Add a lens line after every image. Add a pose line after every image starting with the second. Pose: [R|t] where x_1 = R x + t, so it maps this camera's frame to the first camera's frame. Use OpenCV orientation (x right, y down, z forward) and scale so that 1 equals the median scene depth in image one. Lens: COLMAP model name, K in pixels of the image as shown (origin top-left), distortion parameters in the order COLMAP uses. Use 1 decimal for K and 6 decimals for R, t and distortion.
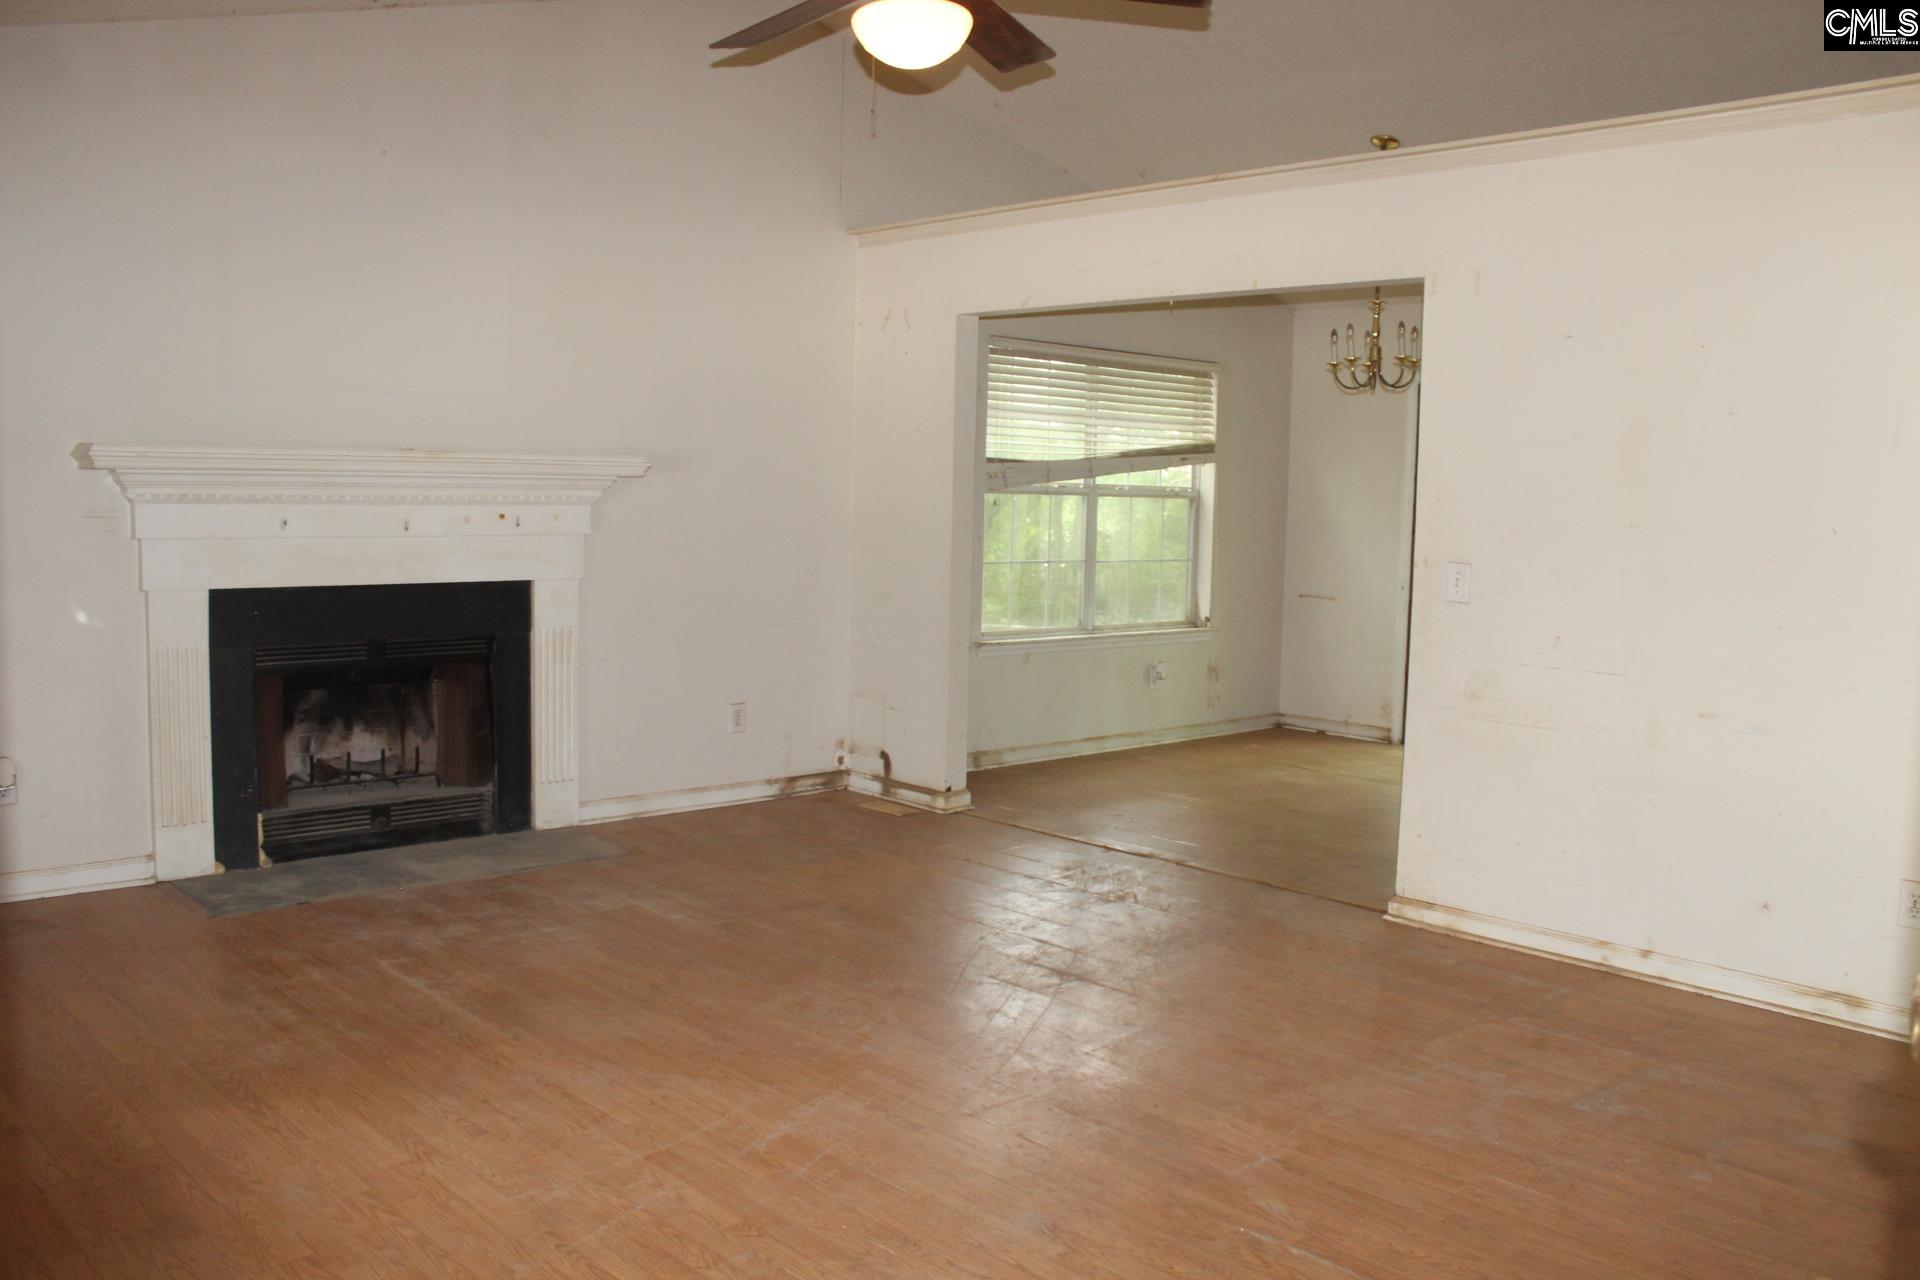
lens RADIAL K [[1589.5, 0, 970.4], [0, 1589.5, 629.7], [0, 0, 1]] dist [-0.113899, 0.029853]
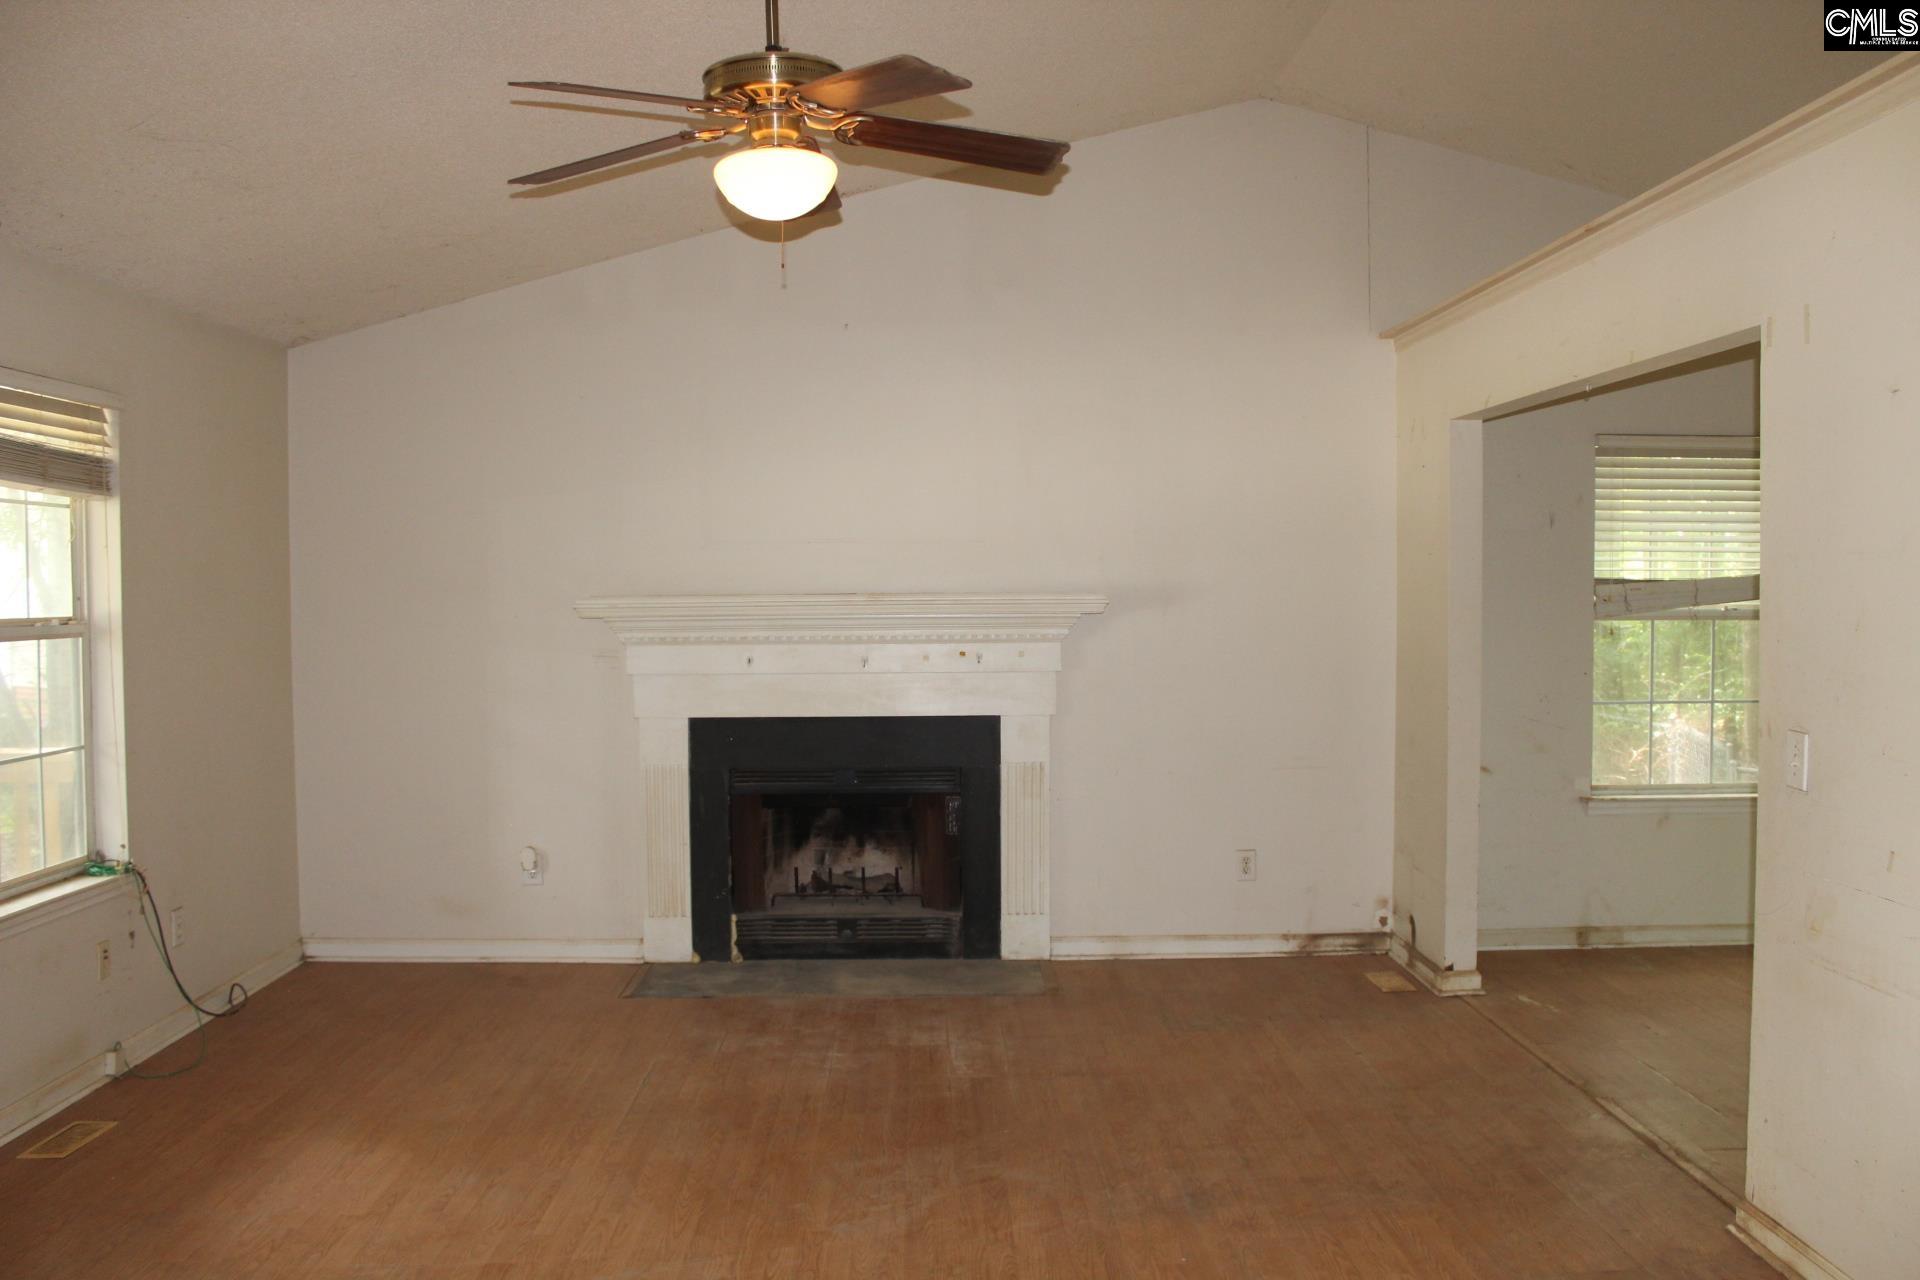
lens RADIAL K [[1589.5, 0, 966.5], [0, 1589.5, 650.6], [0, 0, 1]] dist [-0.113899, 0.029853]
pose [[0.751539, -0.000928, -0.659688, 0.393704], [-0.036437, 0.998414, -0.042914, -0.028512], [0.658682, 0.056289, 0.750313, 0.204867]]
